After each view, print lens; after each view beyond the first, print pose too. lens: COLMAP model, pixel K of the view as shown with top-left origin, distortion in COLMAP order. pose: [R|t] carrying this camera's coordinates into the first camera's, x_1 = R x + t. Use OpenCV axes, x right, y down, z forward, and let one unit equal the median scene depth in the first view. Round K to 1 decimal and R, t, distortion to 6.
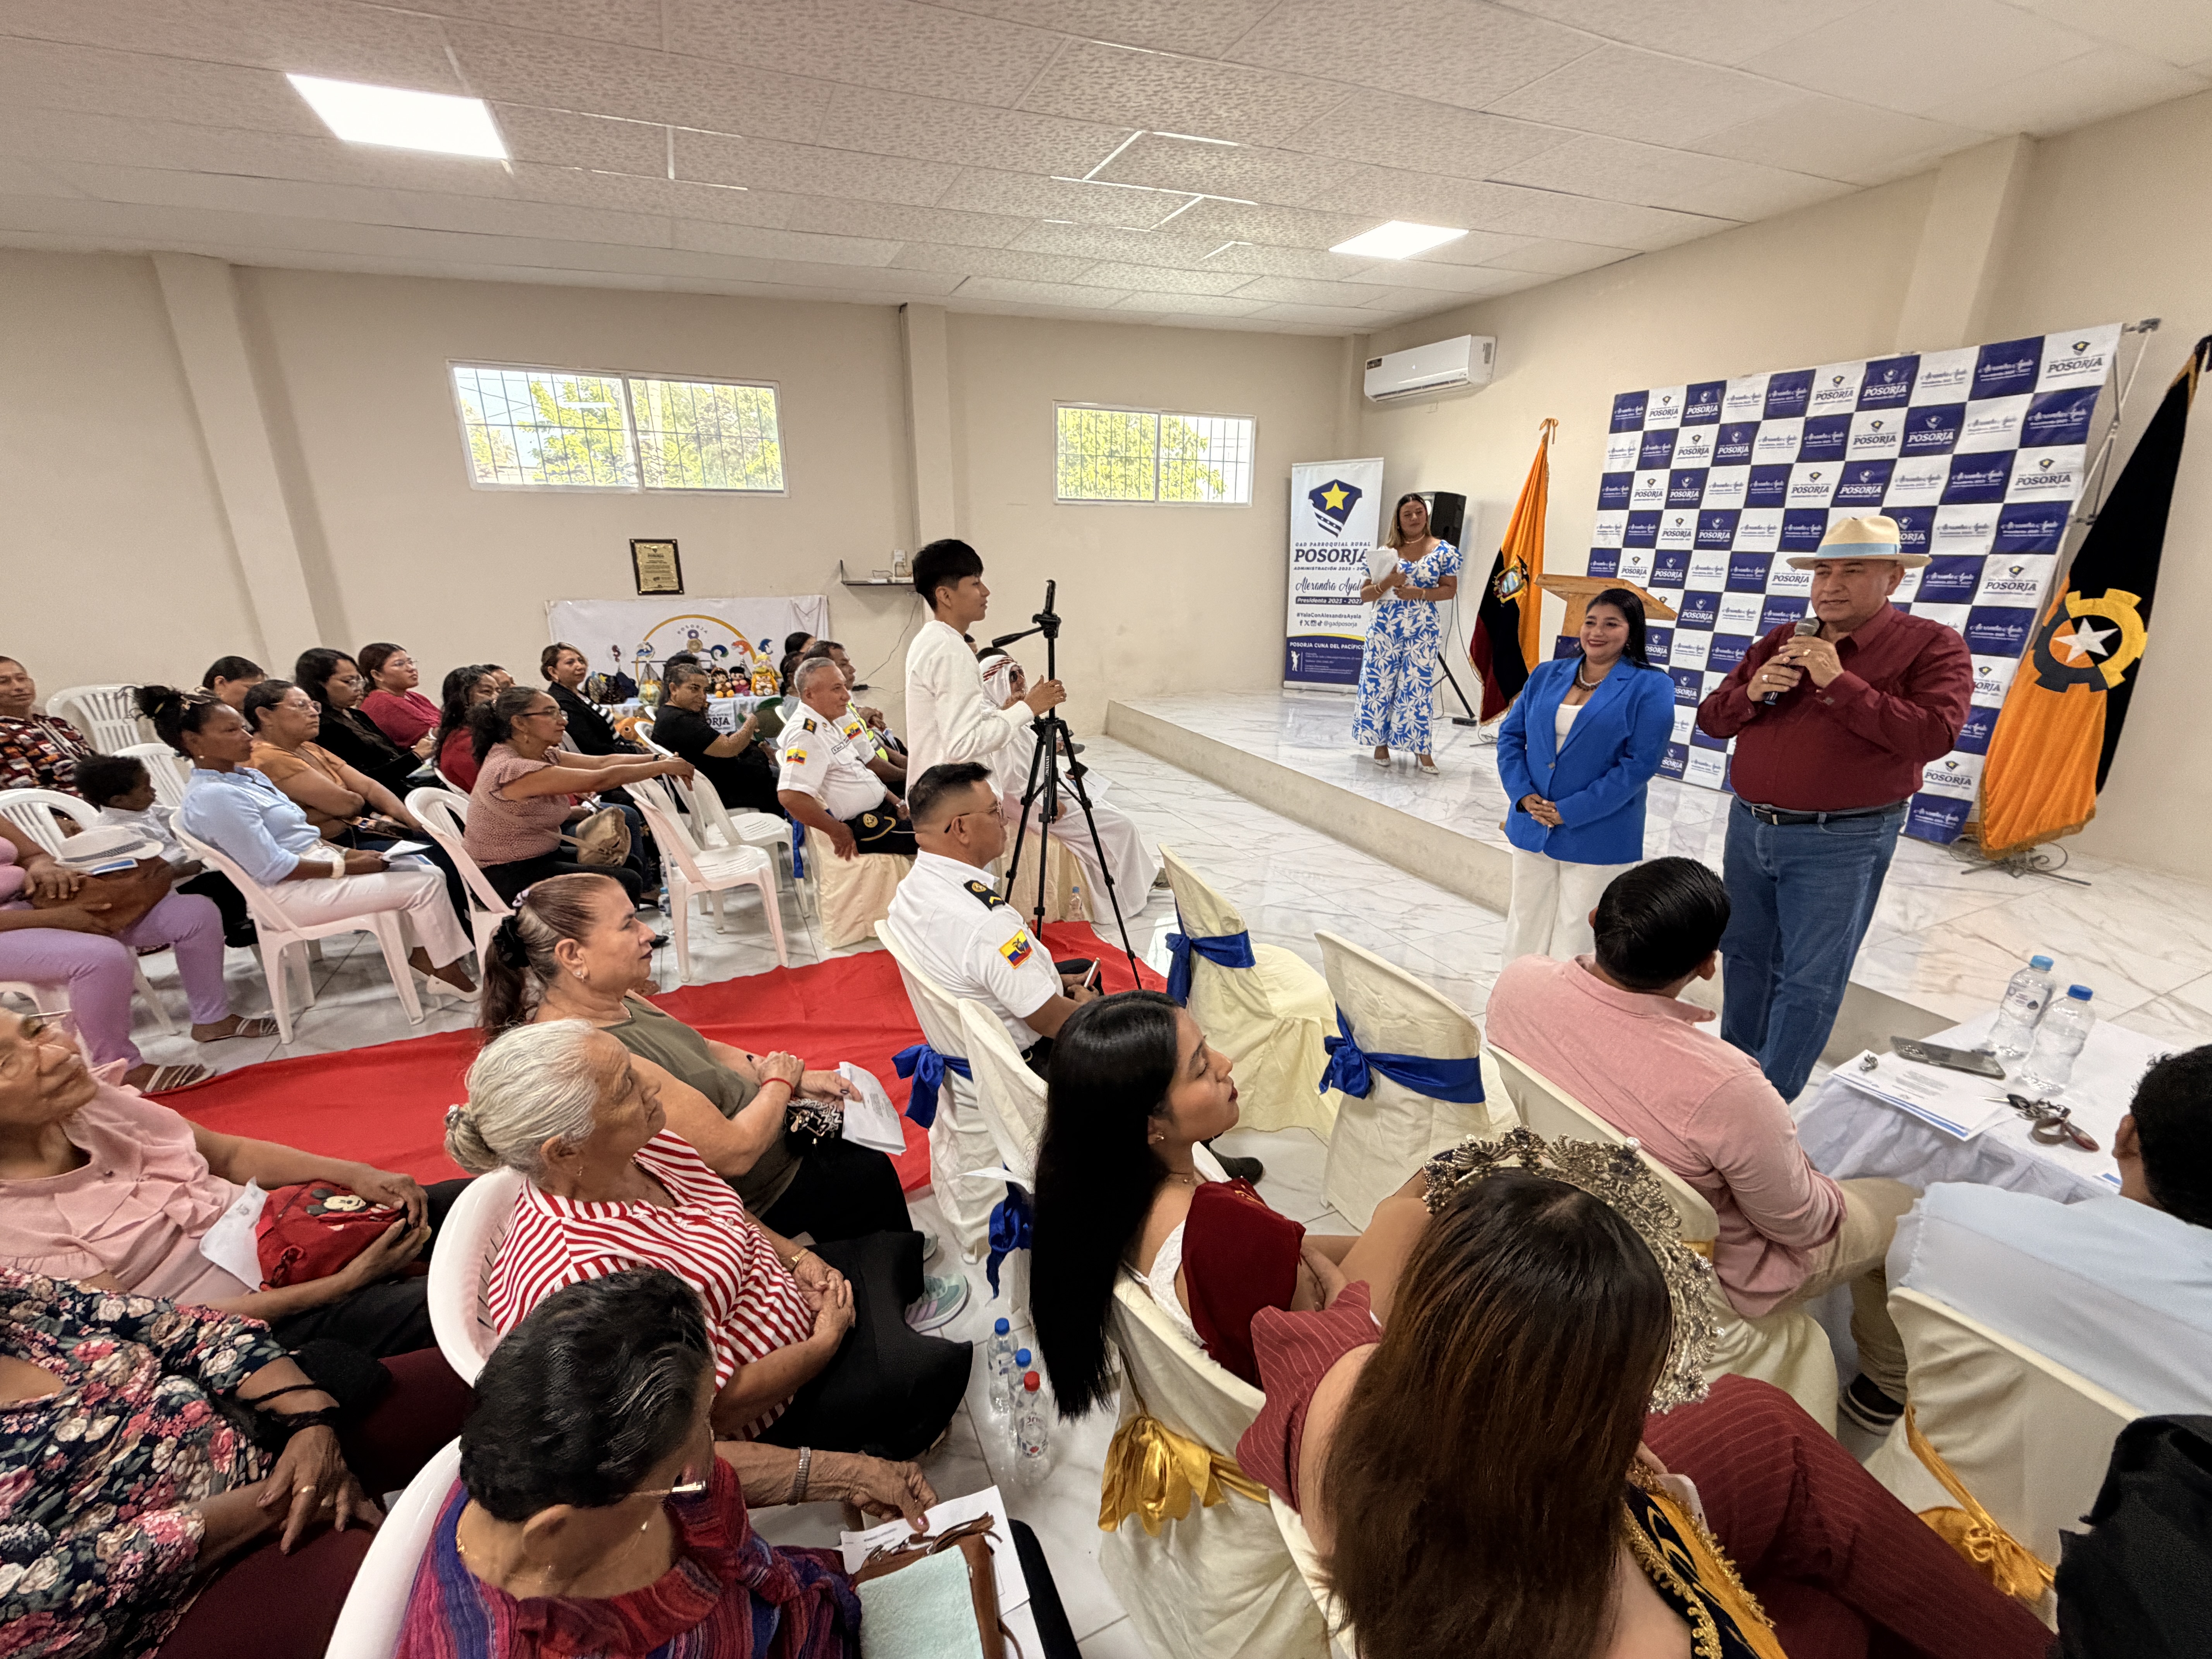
lens RADIAL K [[899.3, 0, 1088.8], [0, 899.3, 821.3], [0, 0, 1]] dist [0.017647, 0.001216]
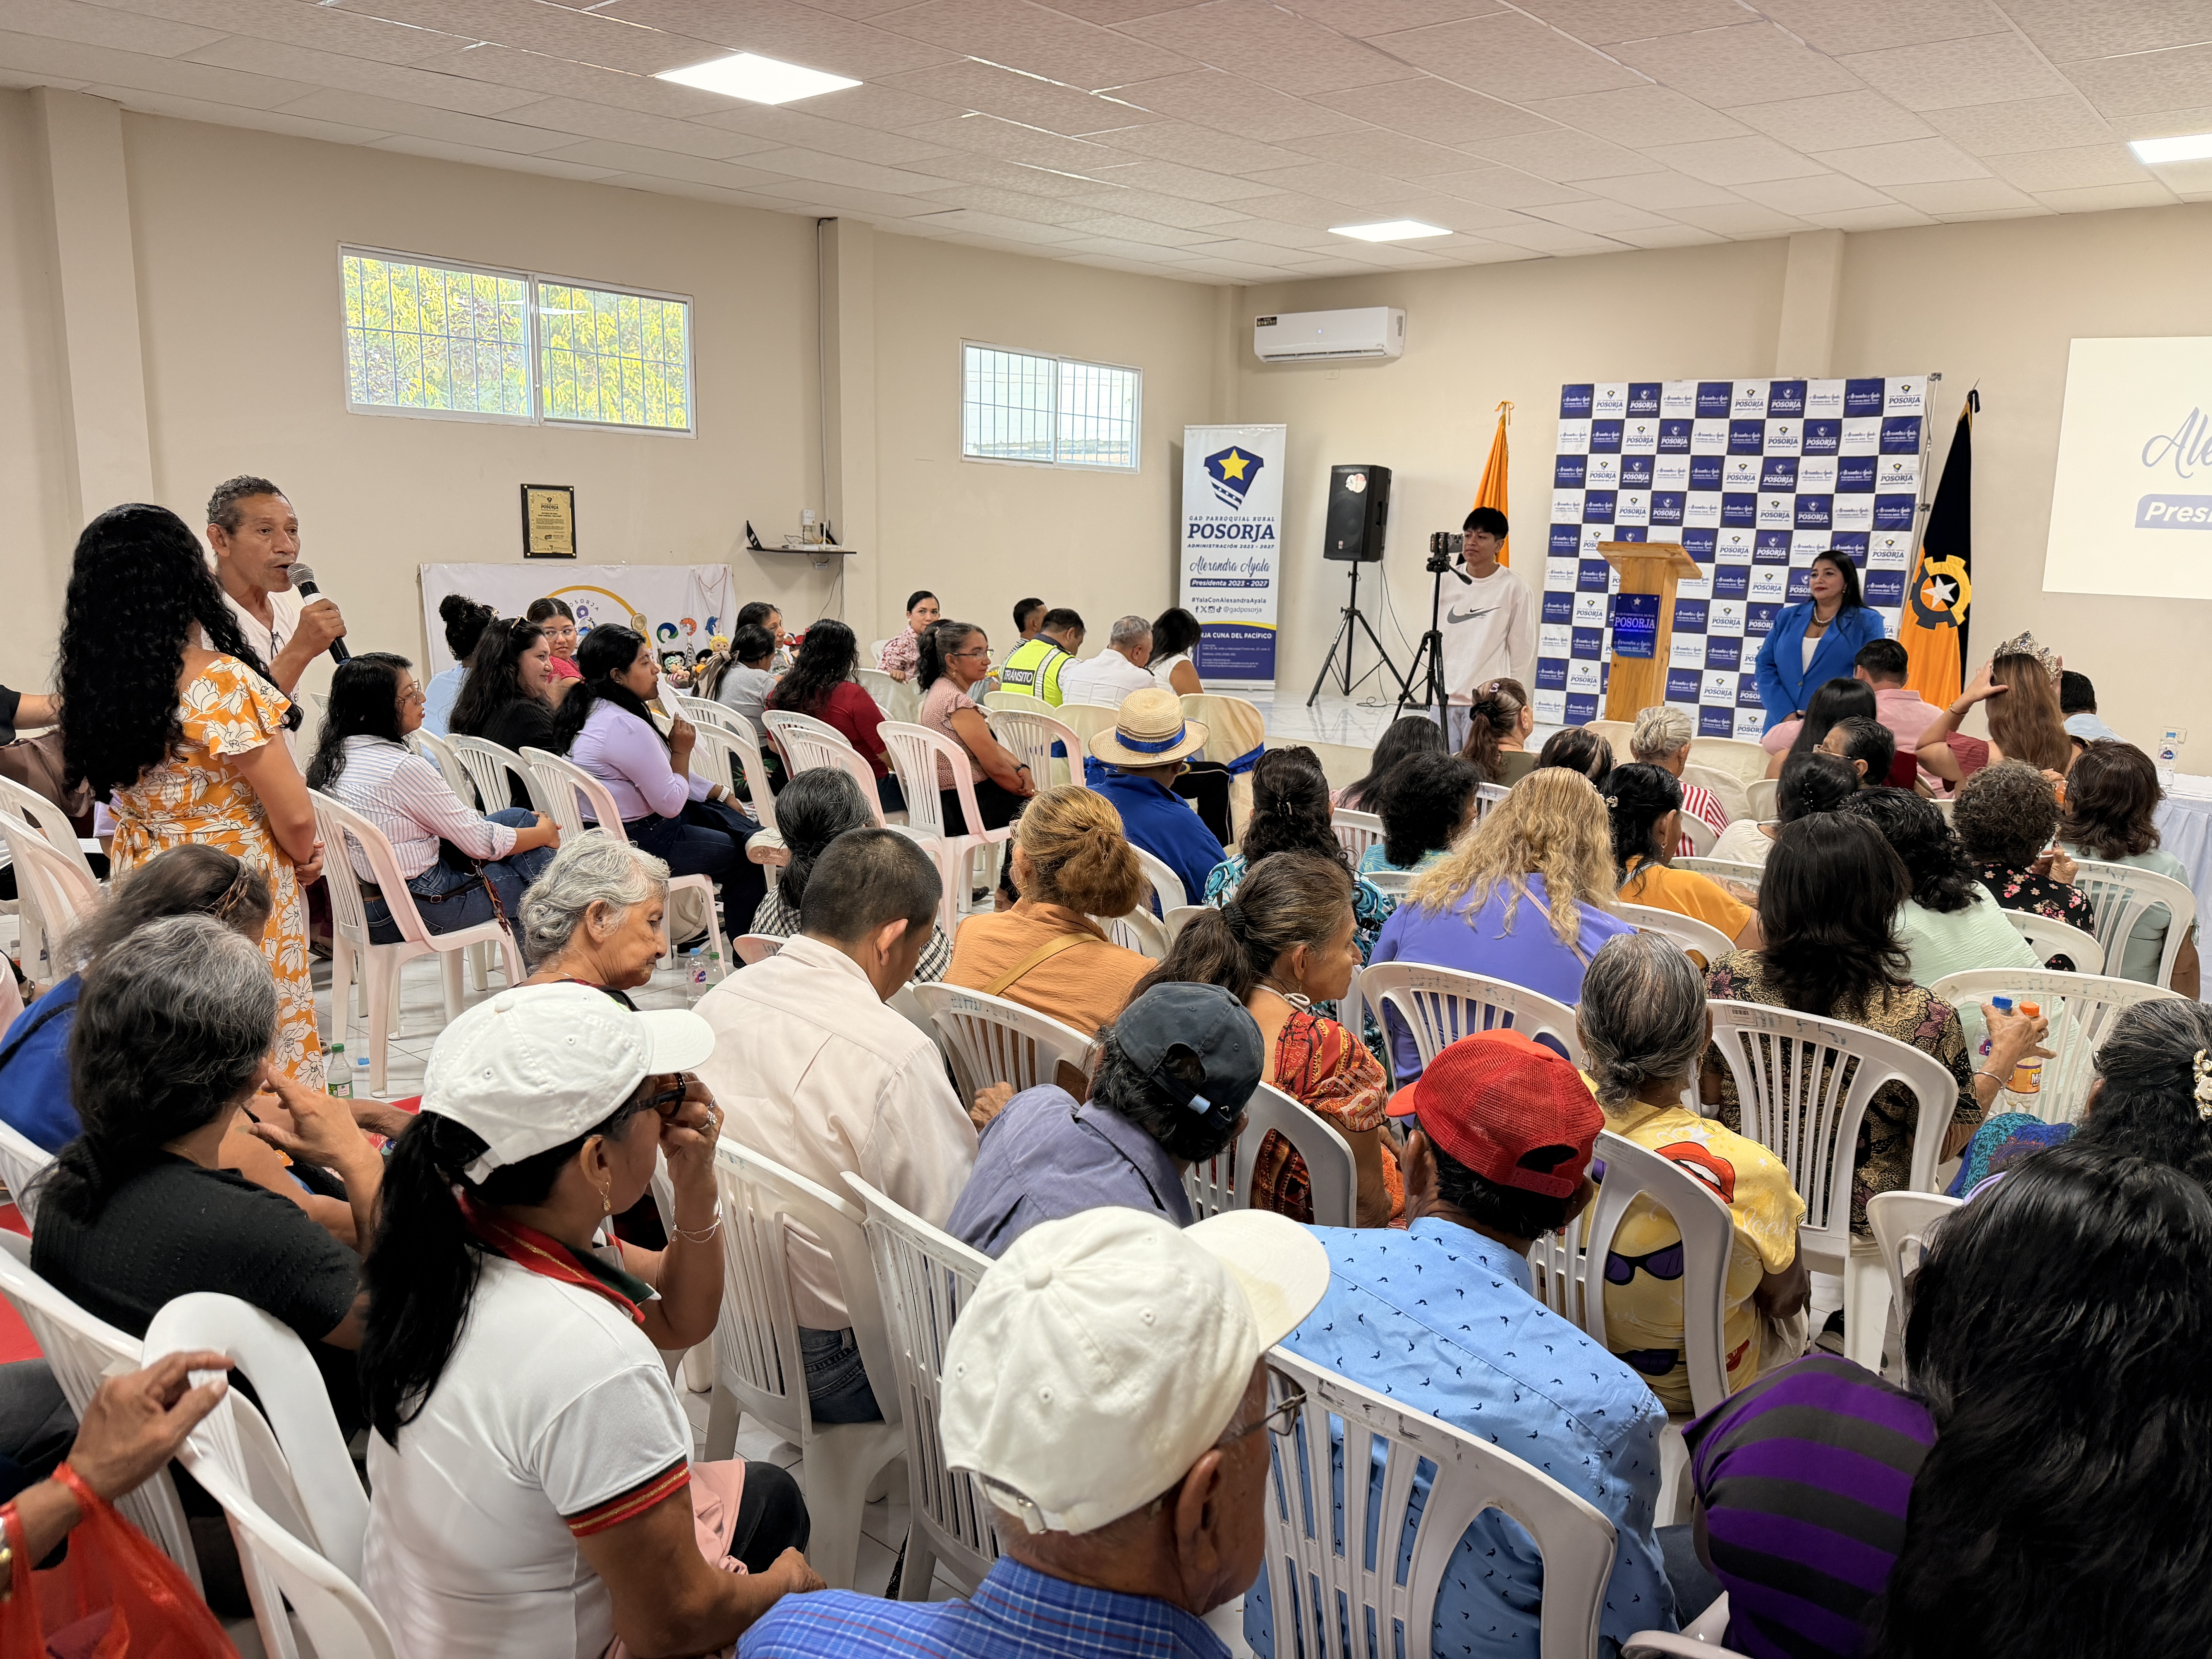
lens RADIAL K [[1576.1, 0, 1103.2], [0, 1576.1, 832.4], [0, 0, 1]] dist [0.002295, -0.008962]
pose [[0.901532, -0.062110, 0.428232, -0.817934], [0.110087, 0.990004, -0.088170, 0.174410], [-0.418475, 0.126631, 0.899357, -0.419320]]
